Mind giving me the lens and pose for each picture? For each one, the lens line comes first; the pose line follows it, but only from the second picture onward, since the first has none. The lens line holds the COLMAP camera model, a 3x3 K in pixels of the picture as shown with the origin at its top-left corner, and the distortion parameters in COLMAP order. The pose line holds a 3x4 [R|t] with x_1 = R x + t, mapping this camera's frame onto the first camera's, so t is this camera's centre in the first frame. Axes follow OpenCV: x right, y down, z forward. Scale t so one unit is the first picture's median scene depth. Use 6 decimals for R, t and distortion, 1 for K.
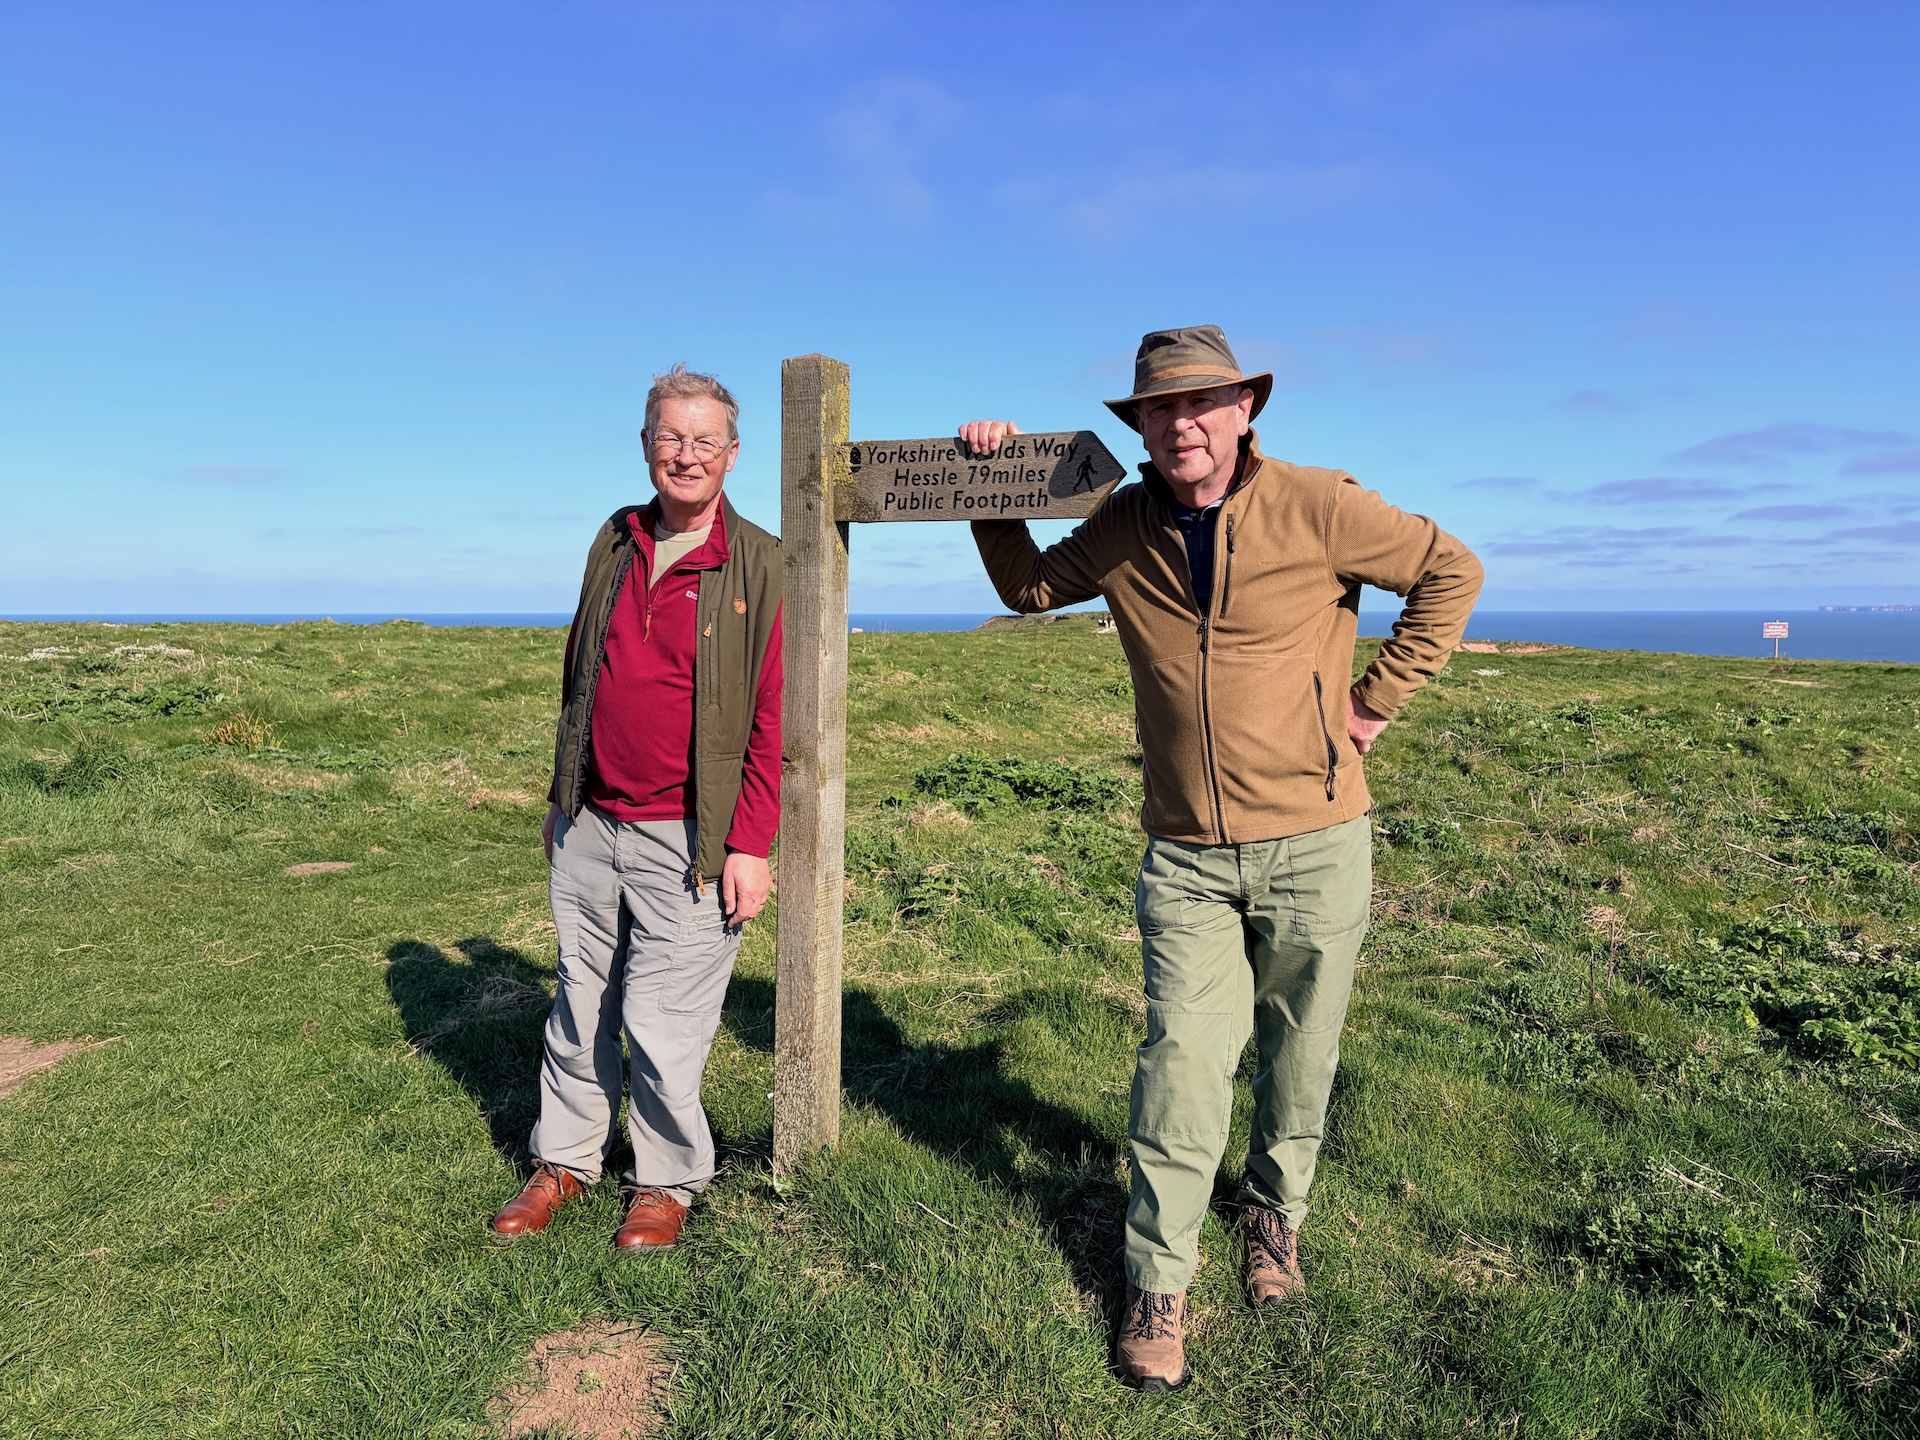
lens RADIAL K [[1448.9, 0, 974.5], [0, 1448.9, 727.9], [0, 0, 1]] dist [0.055365, -0.050945]
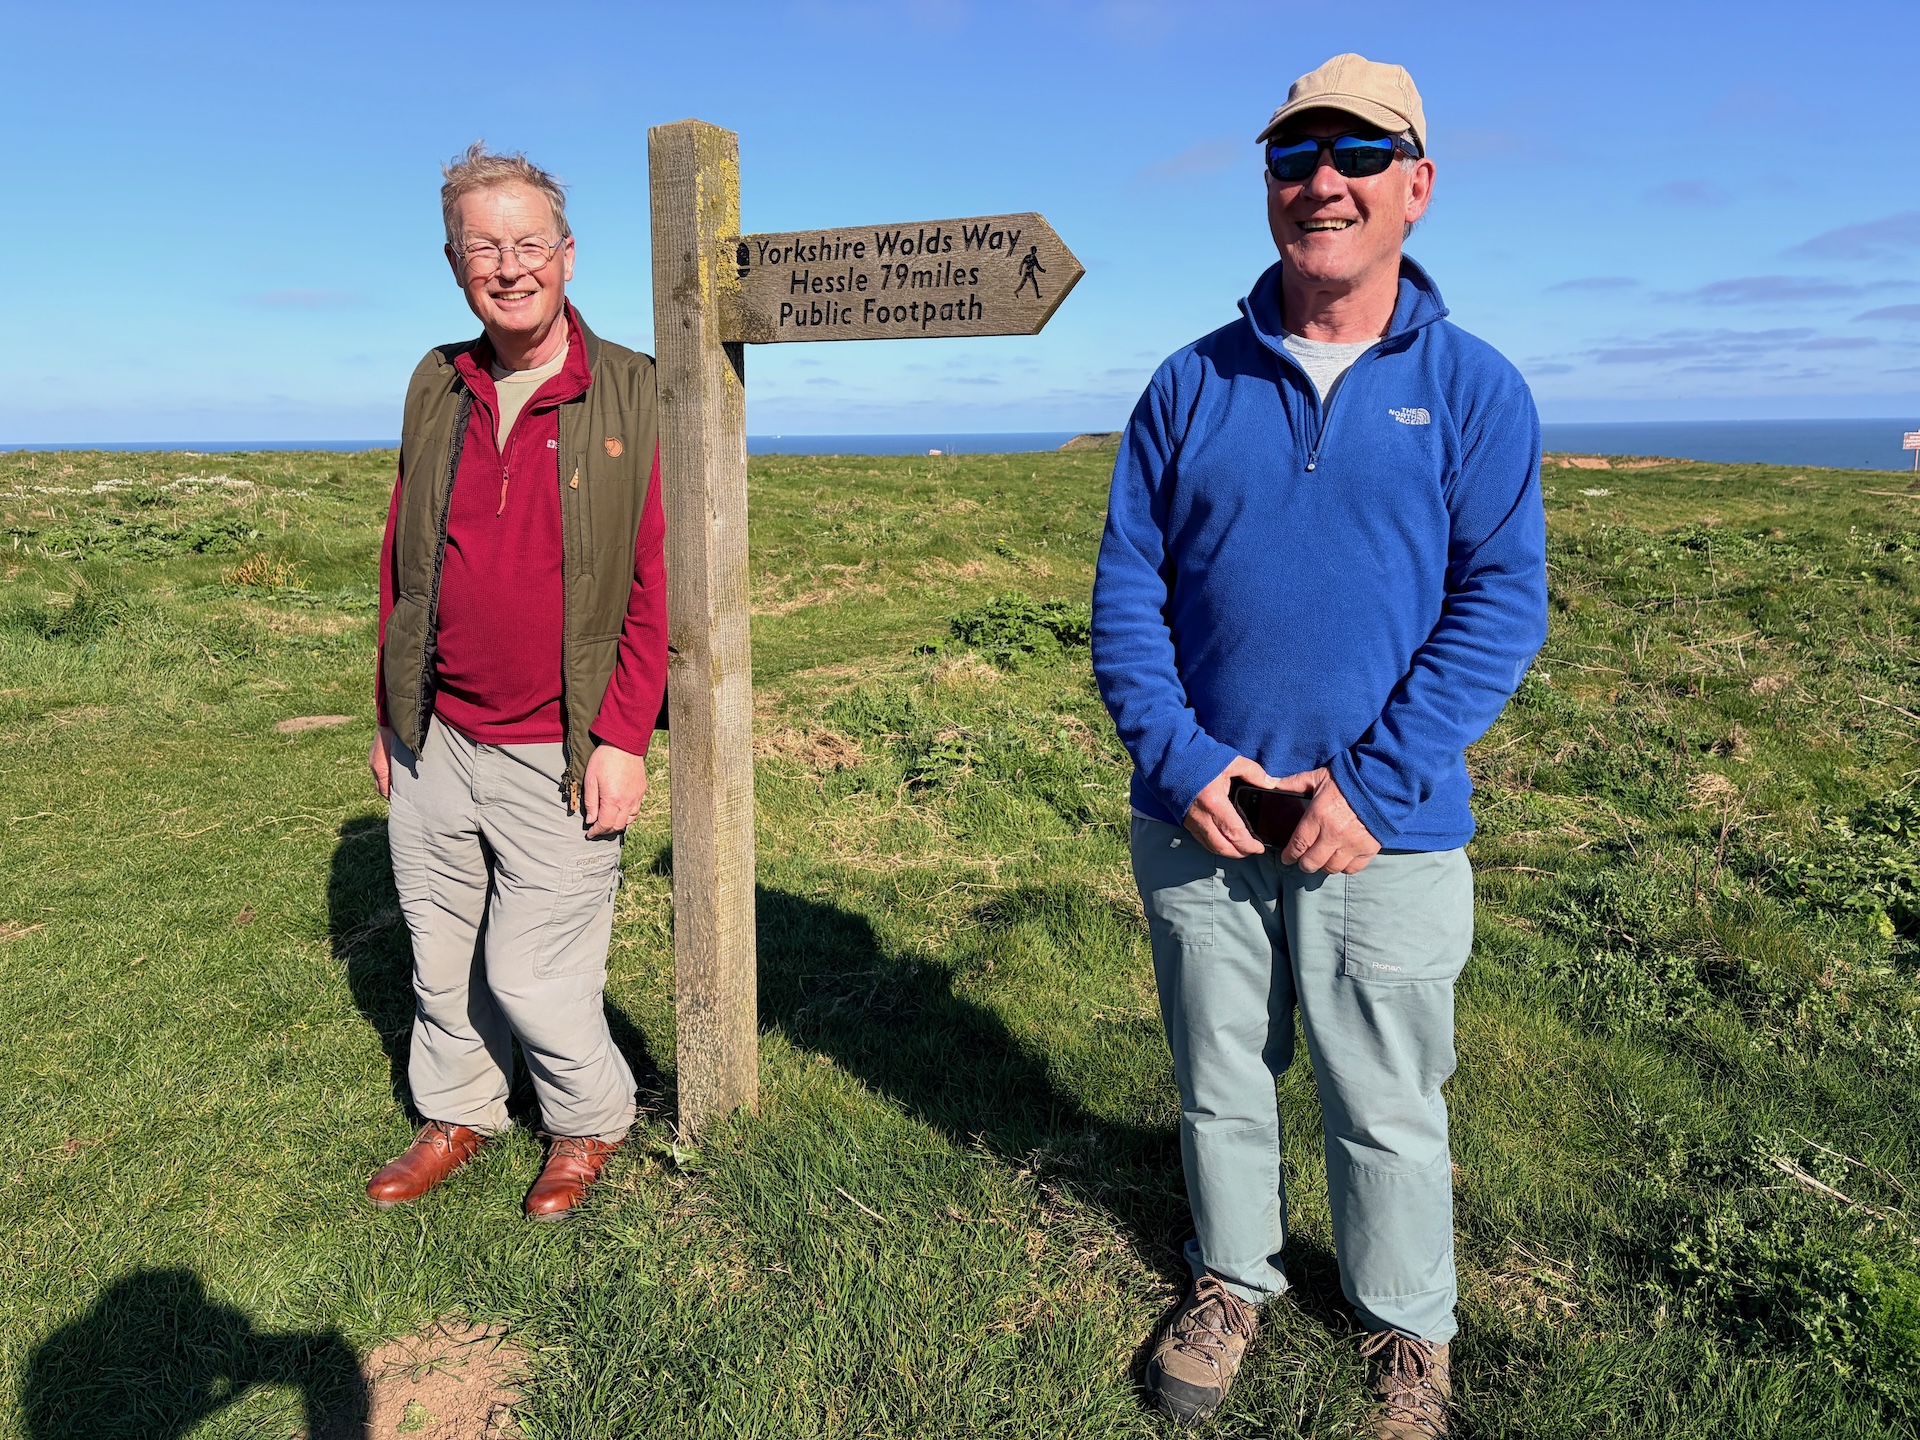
lens RADIAL K [[1448.9, 0, 946.9], [0, 1448.9, 741.7], [0, 0, 1]] dist [0.055365, -0.050945]
pose [[0.997171, 0.004636, -0.075023, 0.062059], [0.005144, 0.991548, 0.129641, -0.023940], [0.074990, -0.129661, 0.988719, 0.161542]]
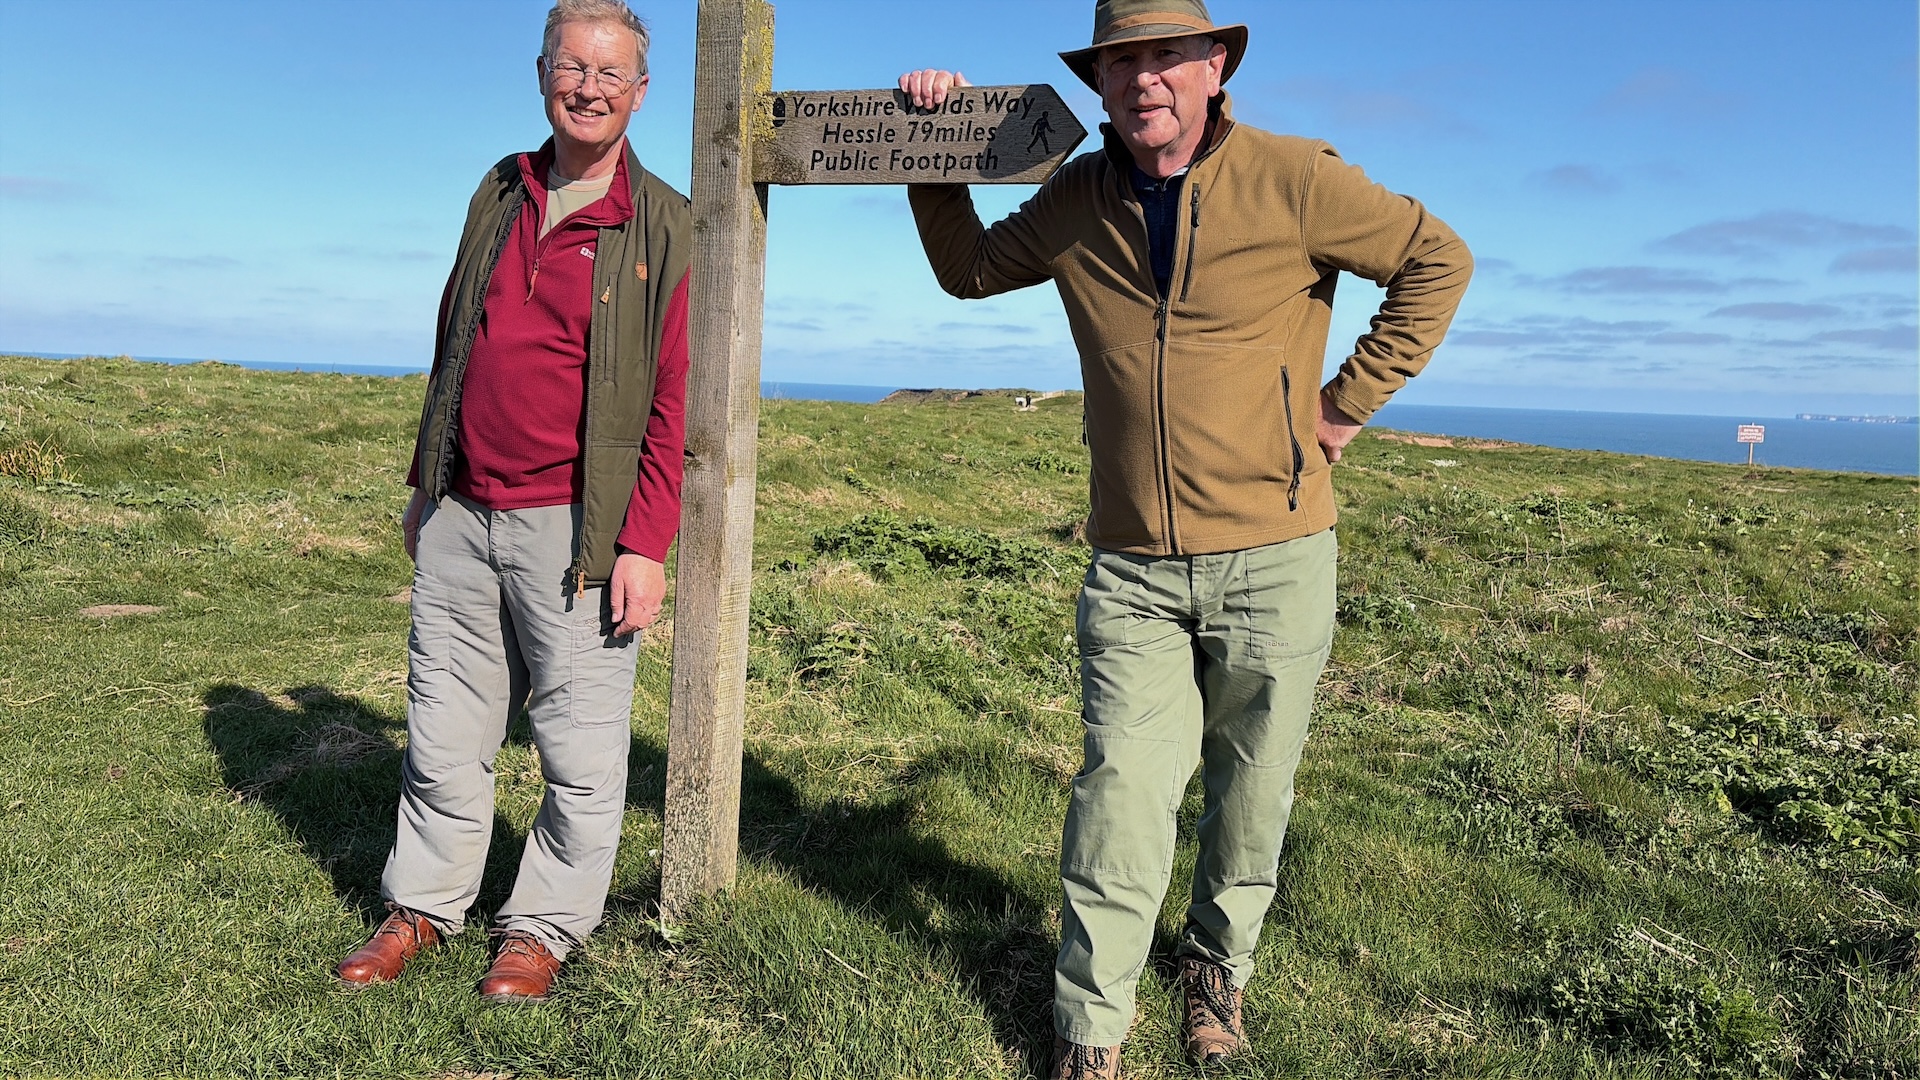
lens RADIAL K [[1628.9, 0, 964.0], [0, 1628.9, 558.3], [0, 0, 1]] dist [0.059821, -0.056612]
pose [[0.997837, 0.032329, 0.057233, -0.013694], [-0.033820, 0.999108, 0.025272, 0.041854], [-0.056365, -0.027152, 0.998041, -0.001187]]
